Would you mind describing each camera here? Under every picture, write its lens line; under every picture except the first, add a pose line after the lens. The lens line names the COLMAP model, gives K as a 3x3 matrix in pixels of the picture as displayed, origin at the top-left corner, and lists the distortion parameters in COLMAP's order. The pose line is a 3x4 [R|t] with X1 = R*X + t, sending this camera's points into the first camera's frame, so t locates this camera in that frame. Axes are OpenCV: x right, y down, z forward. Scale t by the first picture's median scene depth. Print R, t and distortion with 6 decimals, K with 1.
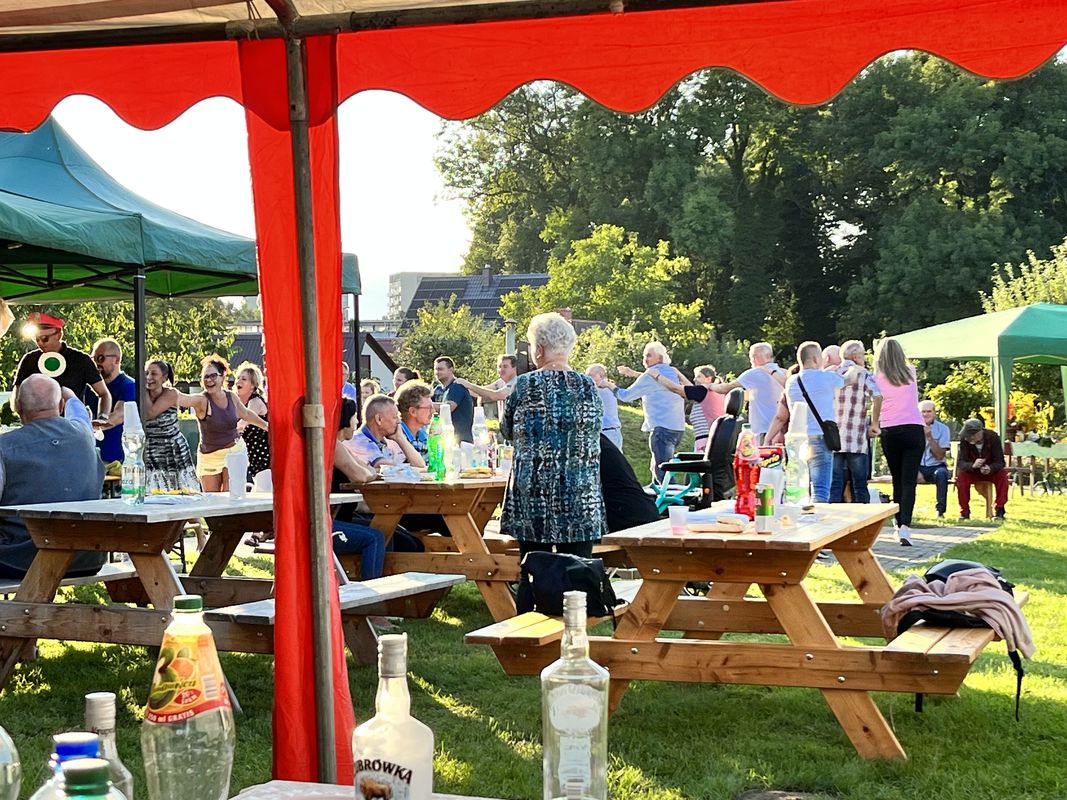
lens RADIAL K [[1958.3, 0, 511.3], [0, 1958.3, 407.7], [0, 0, 1]] dist [0.191195, -1.027922]
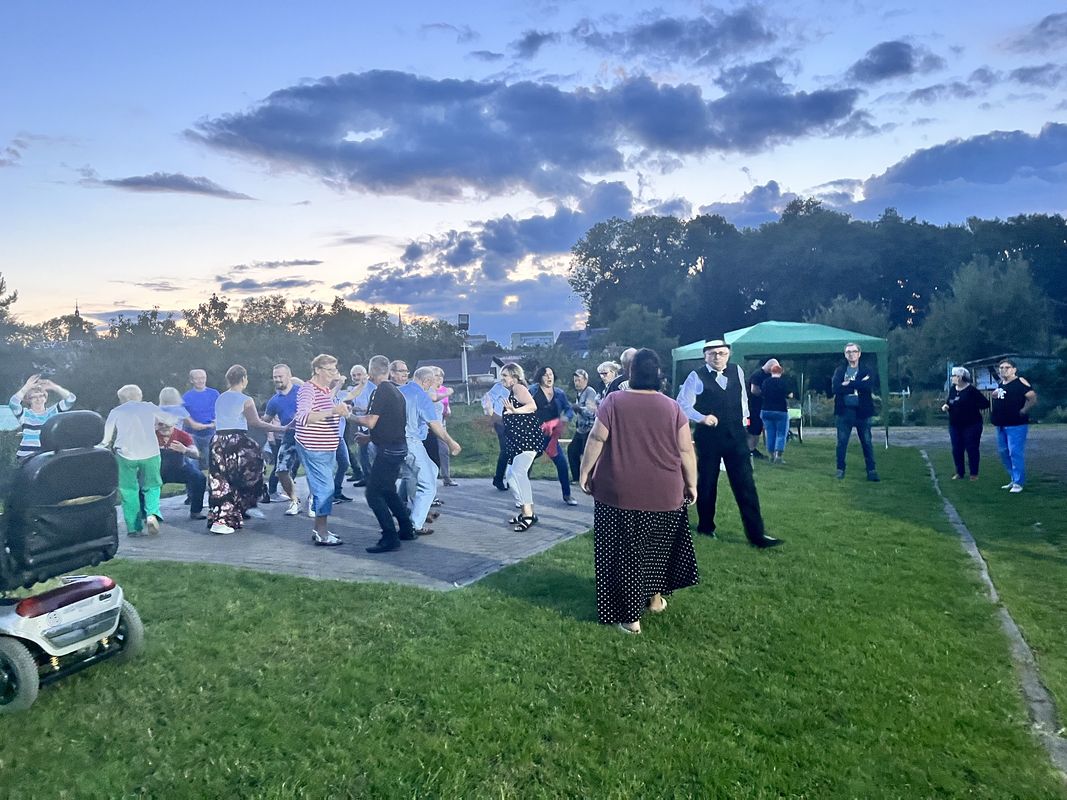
lens RADIAL K [[797.6, 0, 533.5], [0, 797.6, 400.0], [0, 0, 1]] dist [0.066006, -0.094691]
pose [[0.991969, -0.033236, -0.122038, 0.144897], [0.035261, 0.999273, 0.014476, -0.005562], [0.121468, -0.018663, 0.992420, 0.314391]]
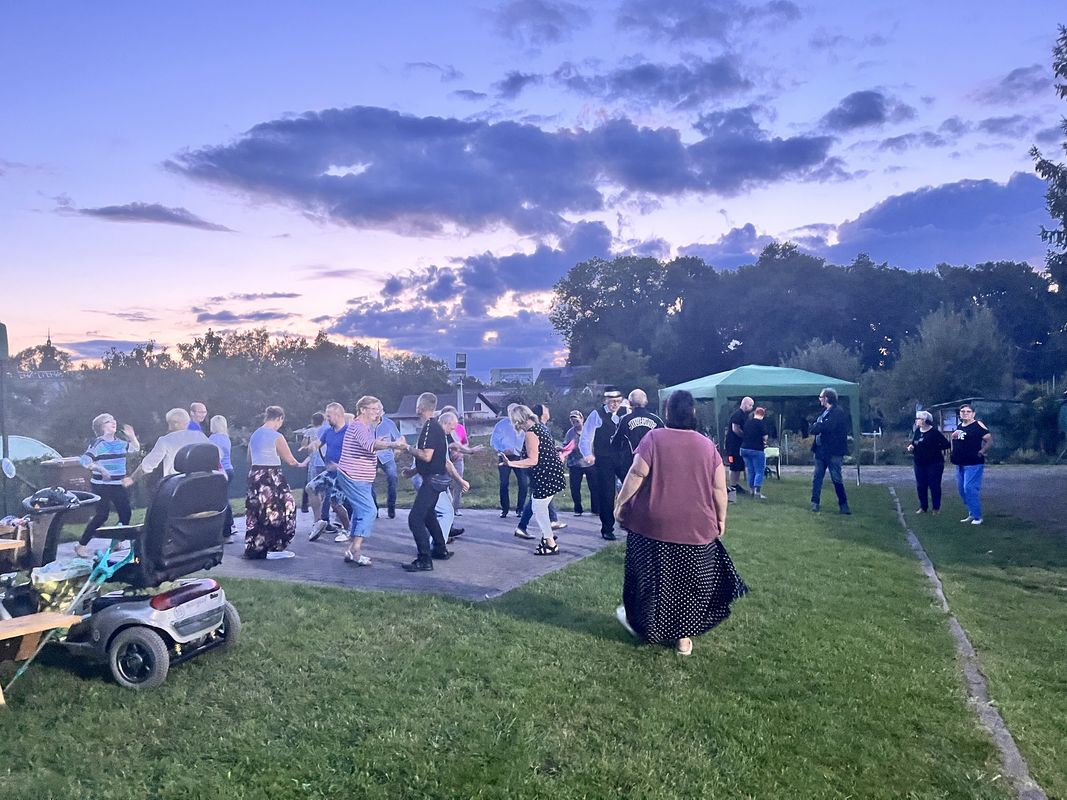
lens RADIAL K [[799.7, 0, 538.7], [0, 799.7, 411.8], [0, 0, 1]] dist [0.058887, -0.084612]
pose [[0.995887, -0.024313, -0.087285, 0.135846], [0.023090, 0.999621, -0.014985, -0.006439], [0.087616, 0.012908, 0.996071, 0.280095]]
